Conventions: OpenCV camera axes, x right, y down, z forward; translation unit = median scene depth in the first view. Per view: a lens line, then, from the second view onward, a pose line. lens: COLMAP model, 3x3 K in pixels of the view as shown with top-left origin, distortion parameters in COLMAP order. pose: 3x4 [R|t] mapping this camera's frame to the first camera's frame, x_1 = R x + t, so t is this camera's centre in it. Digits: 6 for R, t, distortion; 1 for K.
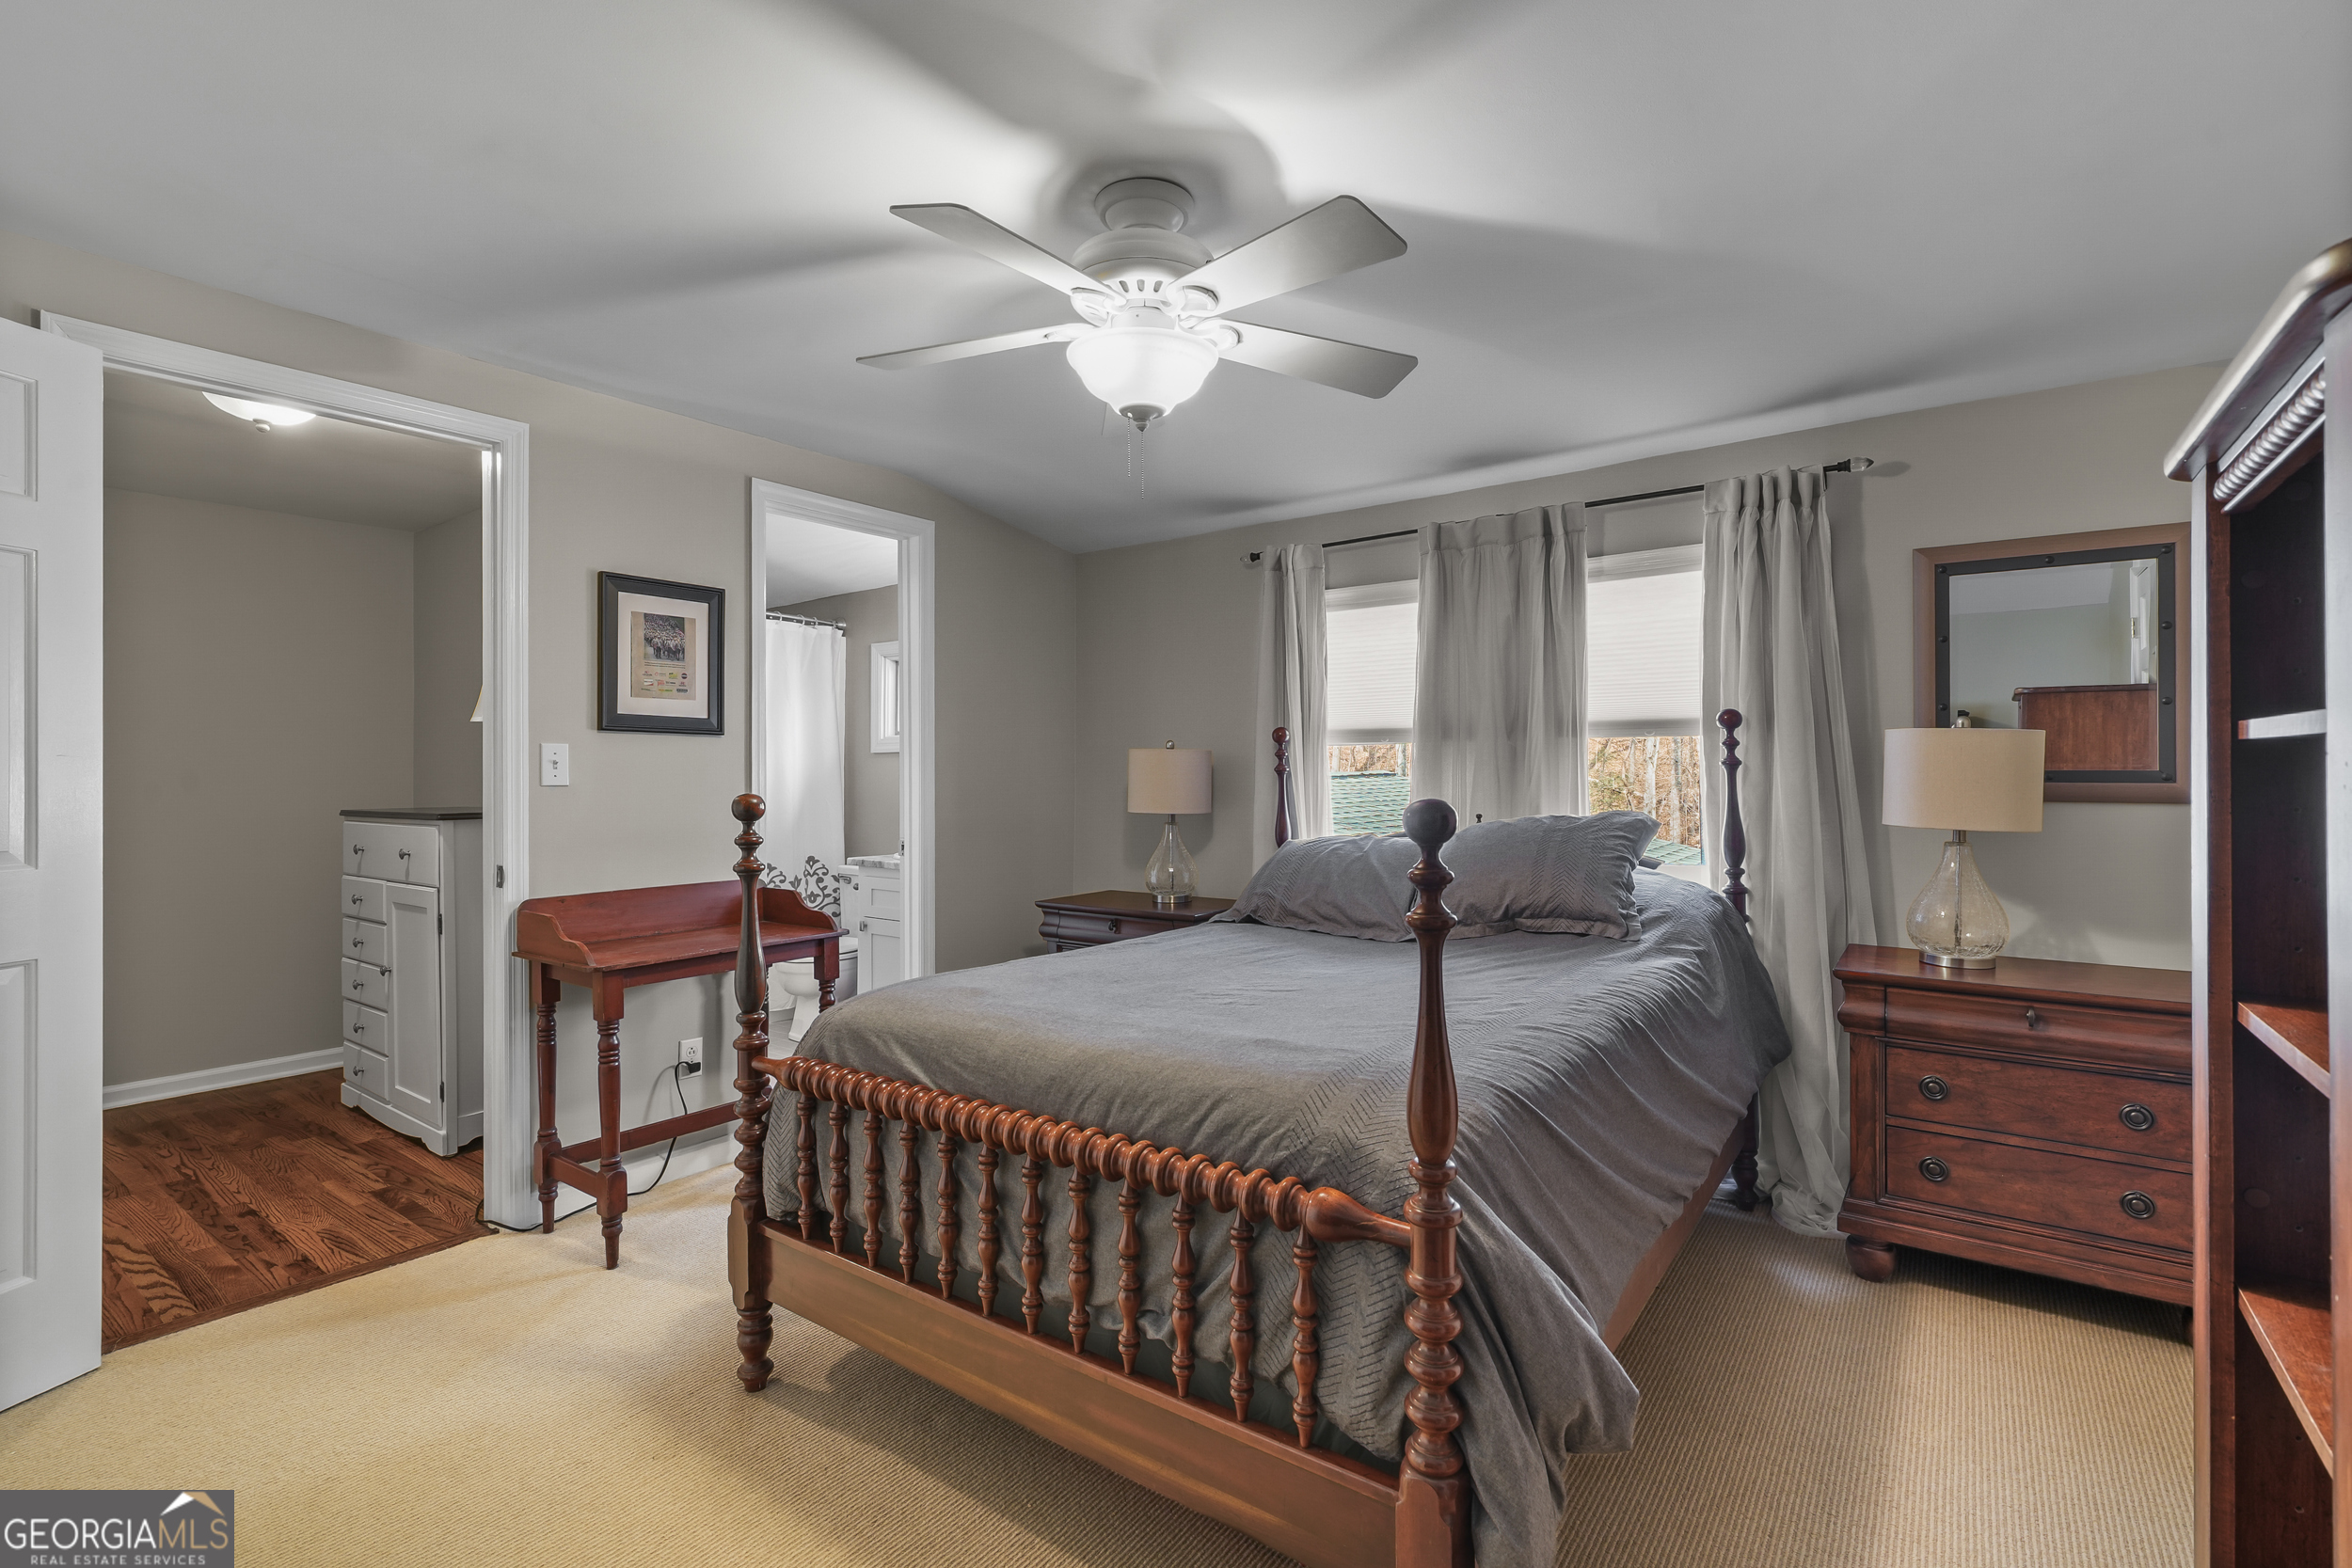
lens RADIAL K [[1057.0, 0, 1182.7], [0, 1057.0, 770.9], [0, 0, 1]] dist [-0.002257, -0.000450]
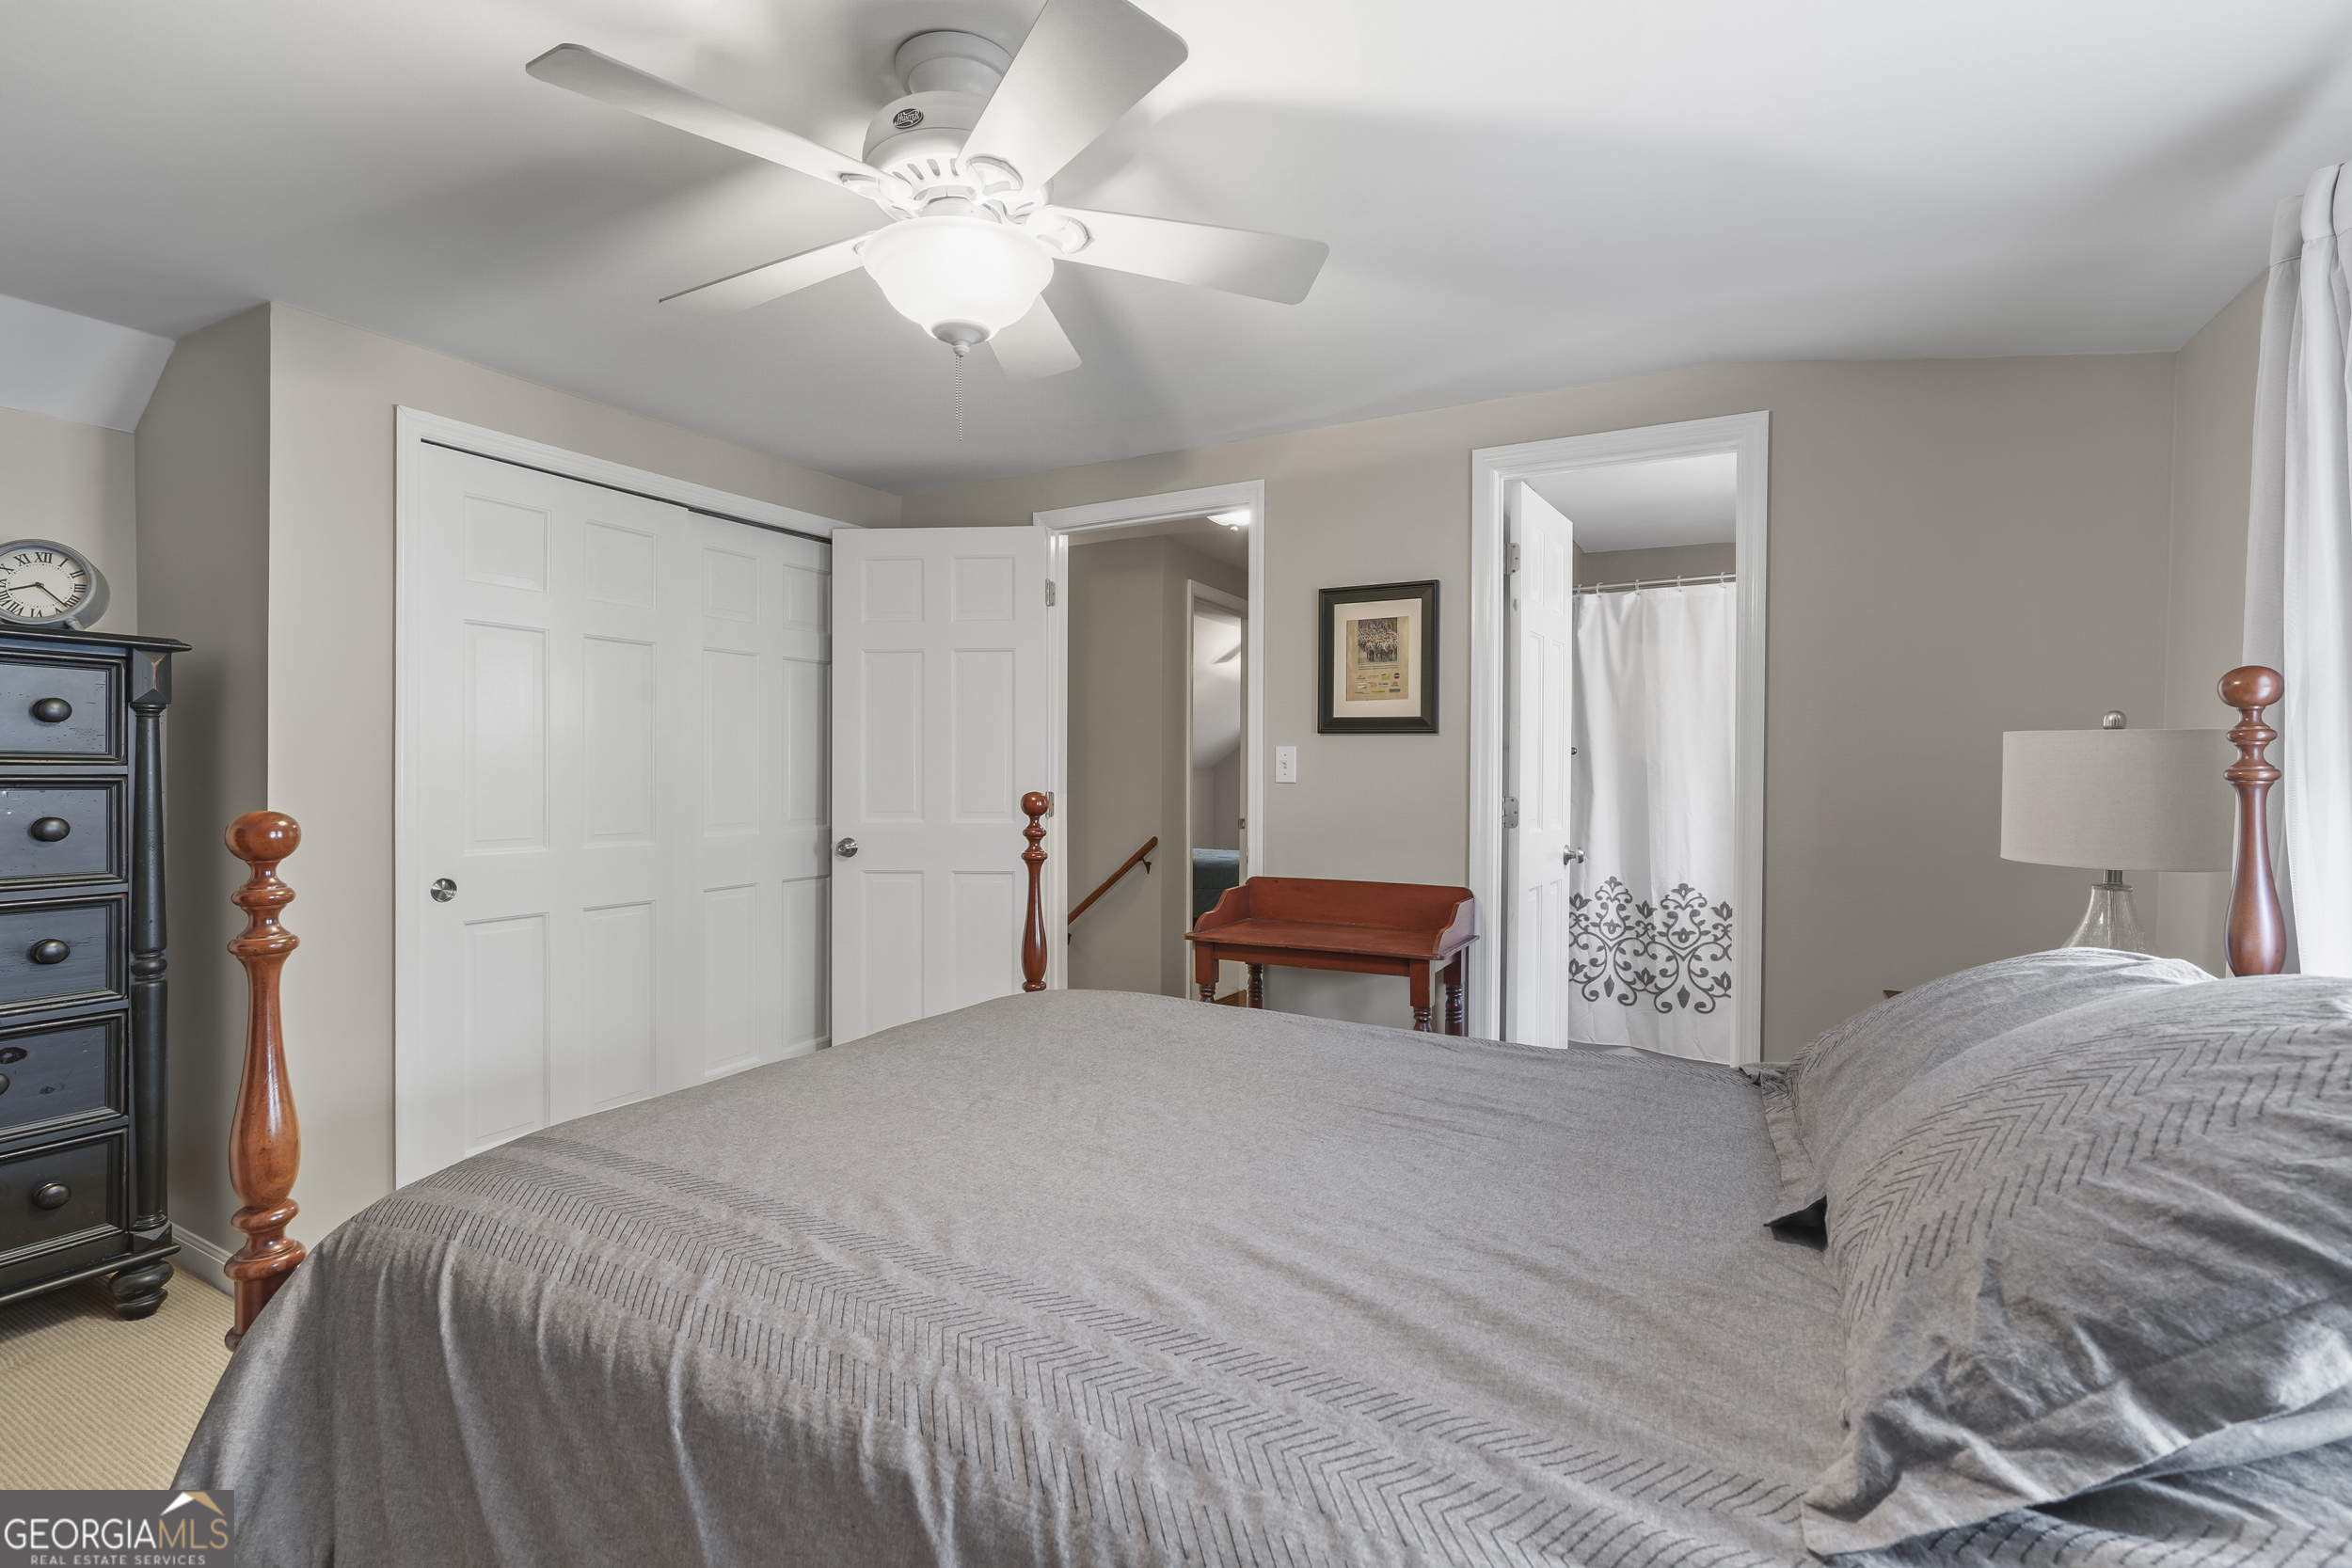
lens RADIAL K [[1057.0, 0, 1182.7], [0, 1057.0, 770.9], [0, 0, 1]] dist [-0.002257, -0.000450]
pose [[0.133264, 0.006667, -0.991058, 0.504172], [-0.001751, 0.999977, 0.006491, -0.005847], [0.991079, 0.000870, 0.133272, 0.679508]]
